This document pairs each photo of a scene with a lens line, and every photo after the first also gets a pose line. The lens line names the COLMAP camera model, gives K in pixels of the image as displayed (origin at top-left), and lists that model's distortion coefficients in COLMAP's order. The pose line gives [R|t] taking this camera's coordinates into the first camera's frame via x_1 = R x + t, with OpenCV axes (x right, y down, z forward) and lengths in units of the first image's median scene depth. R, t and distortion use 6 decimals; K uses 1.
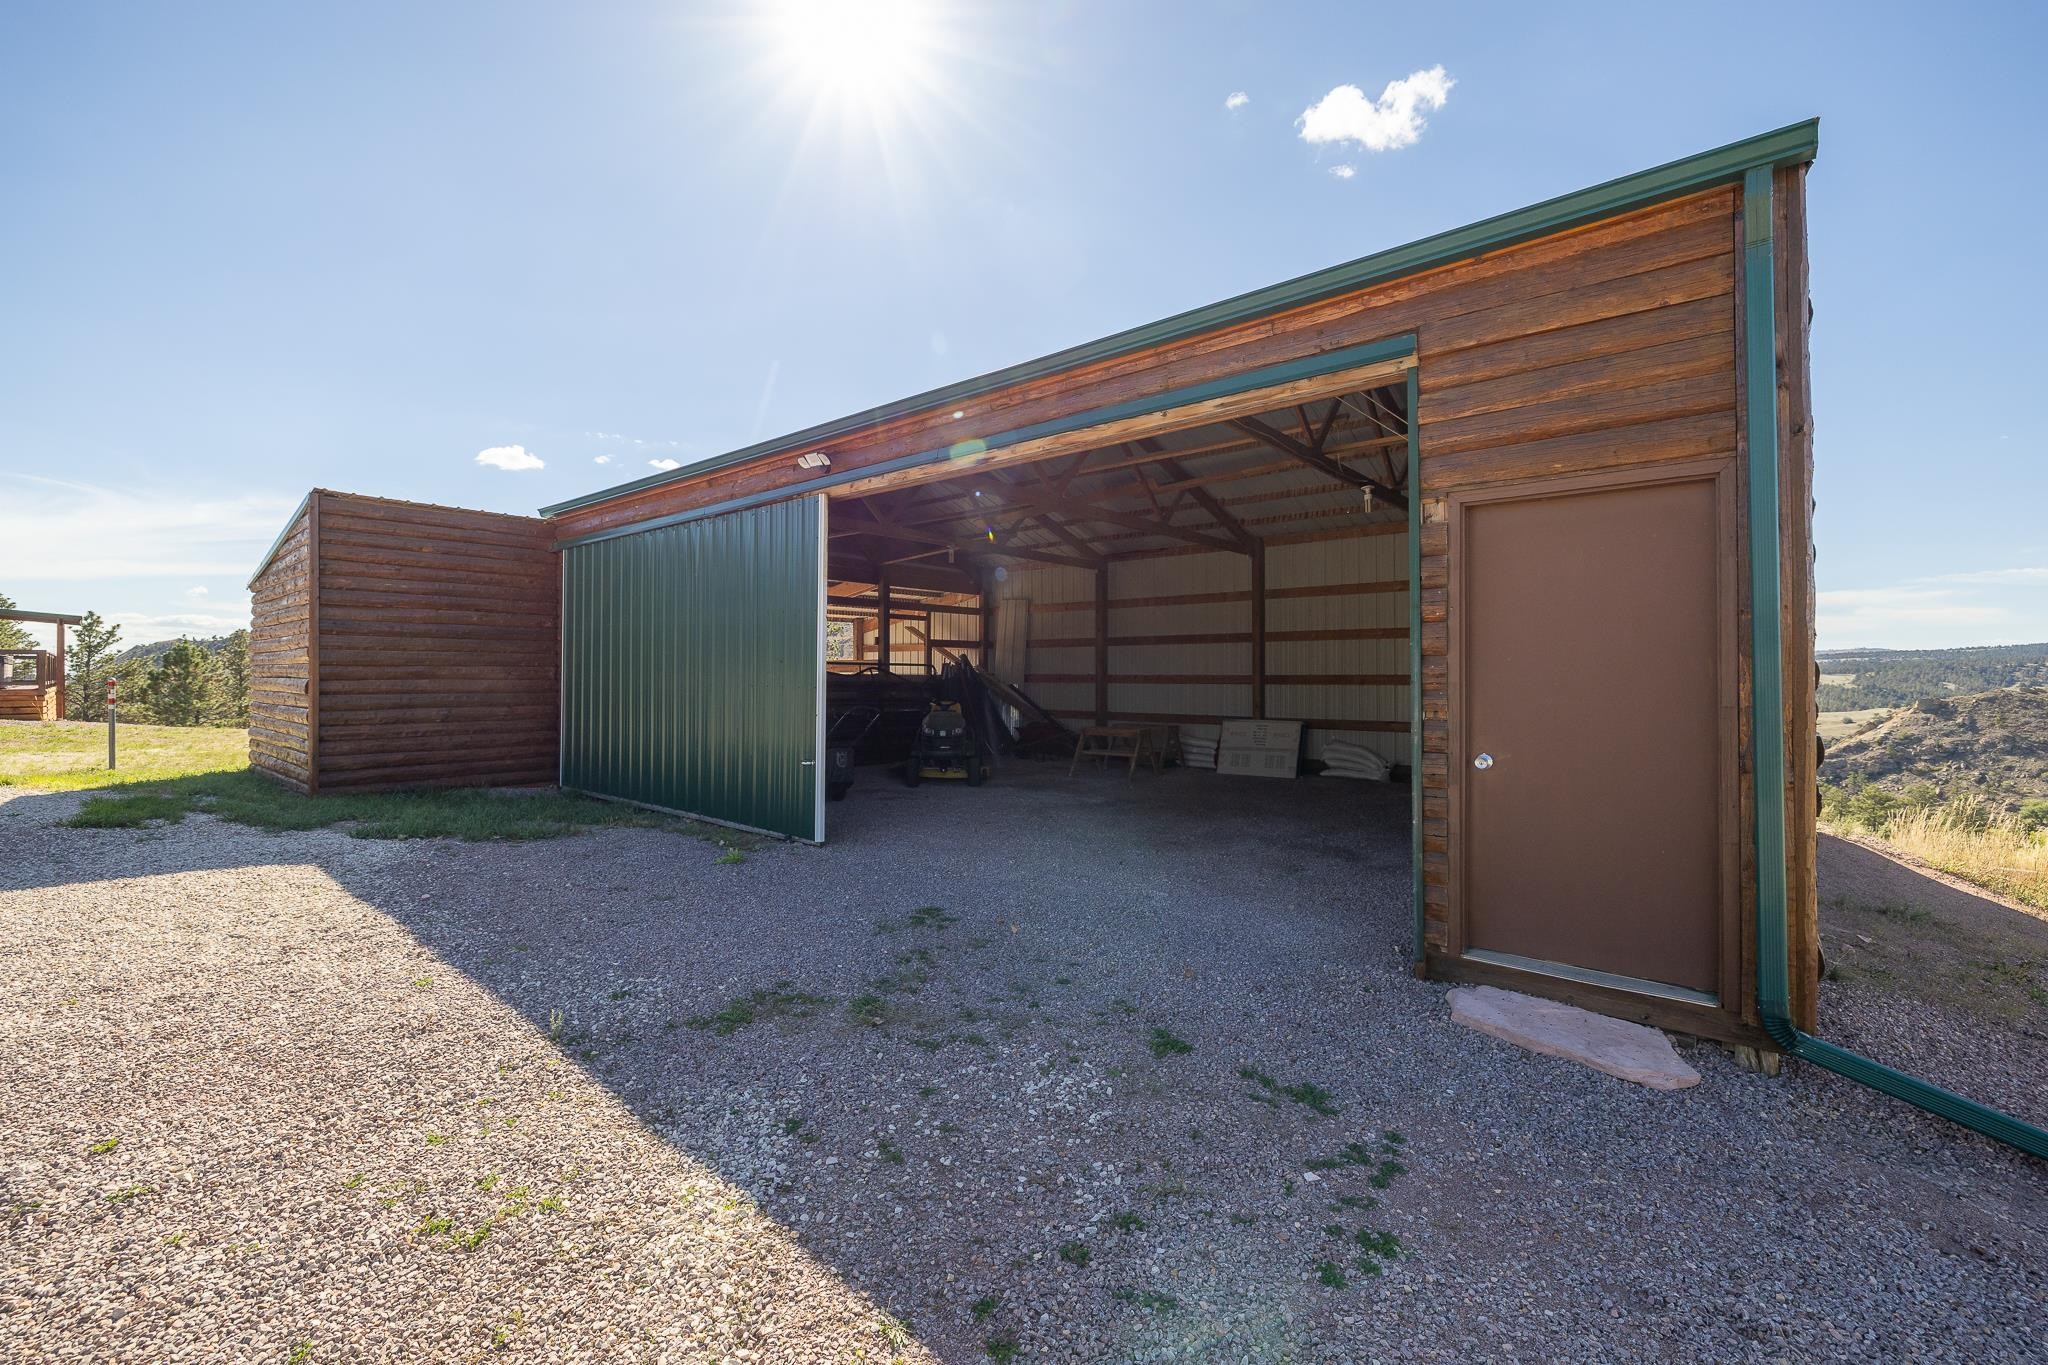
lens RADIAL K [[865.7, 0, 1024.0], [0, 865.7, 682.5], [0, 0, 1]] dist [-0.000660, -0.000017]
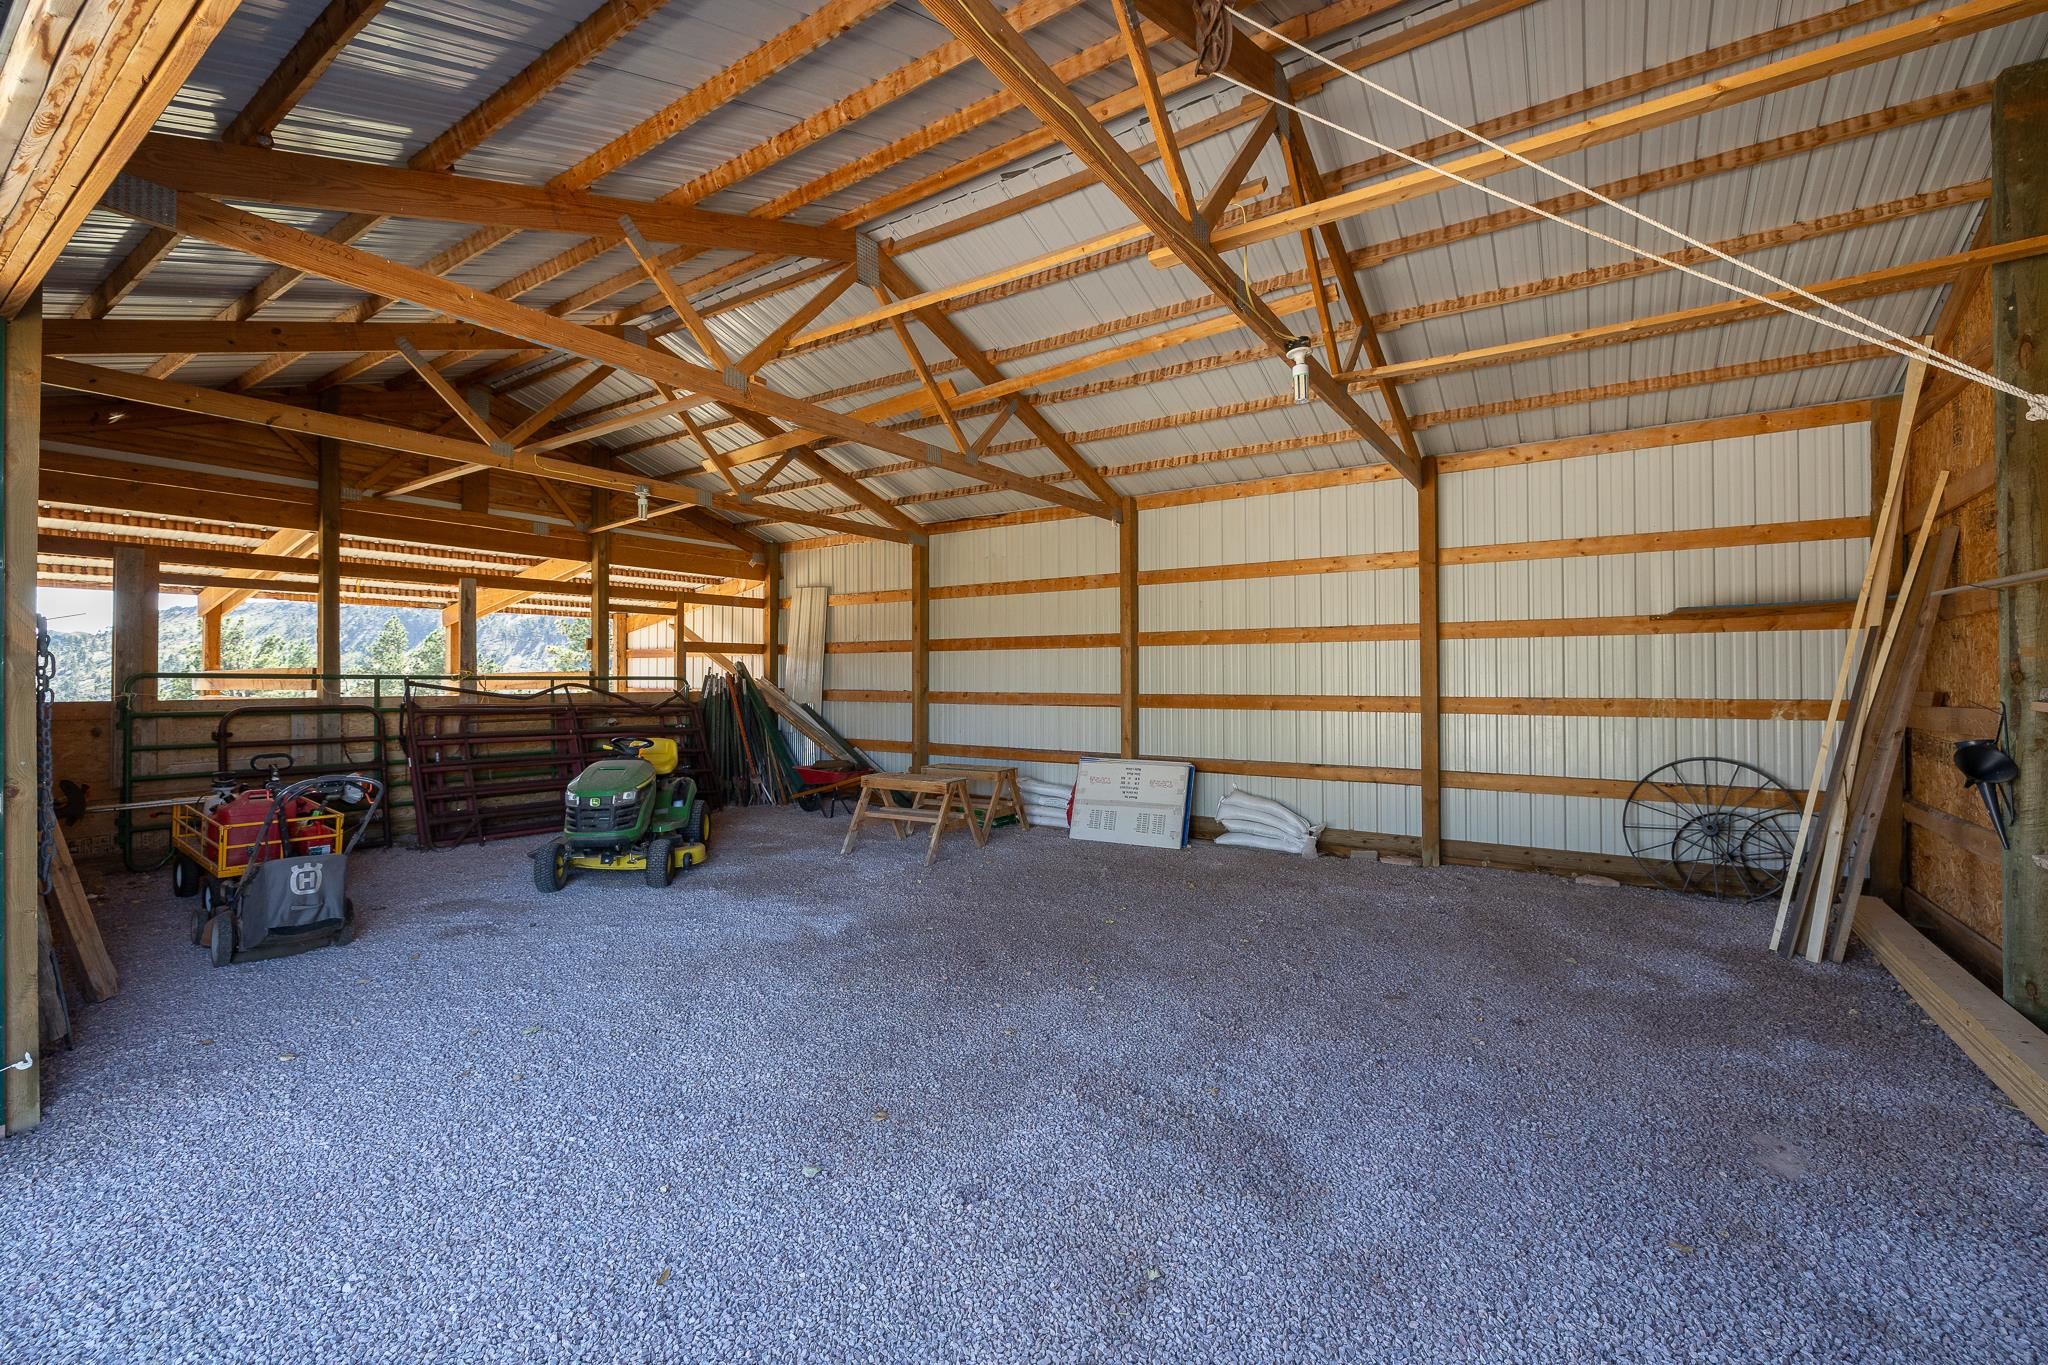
lens RADIAL K [[851.6, 0, 1024.0], [0, 851.6, 682.5], [0, 0, 1]] dist [0.000730, 0.000008]
pose [[0.994776, -0.002716, 0.102050, 0.113611], [0.002740, 0.999996, -0.000096, -0.017823], [-0.102049, 0.000375, 0.994779, 0.319271]]
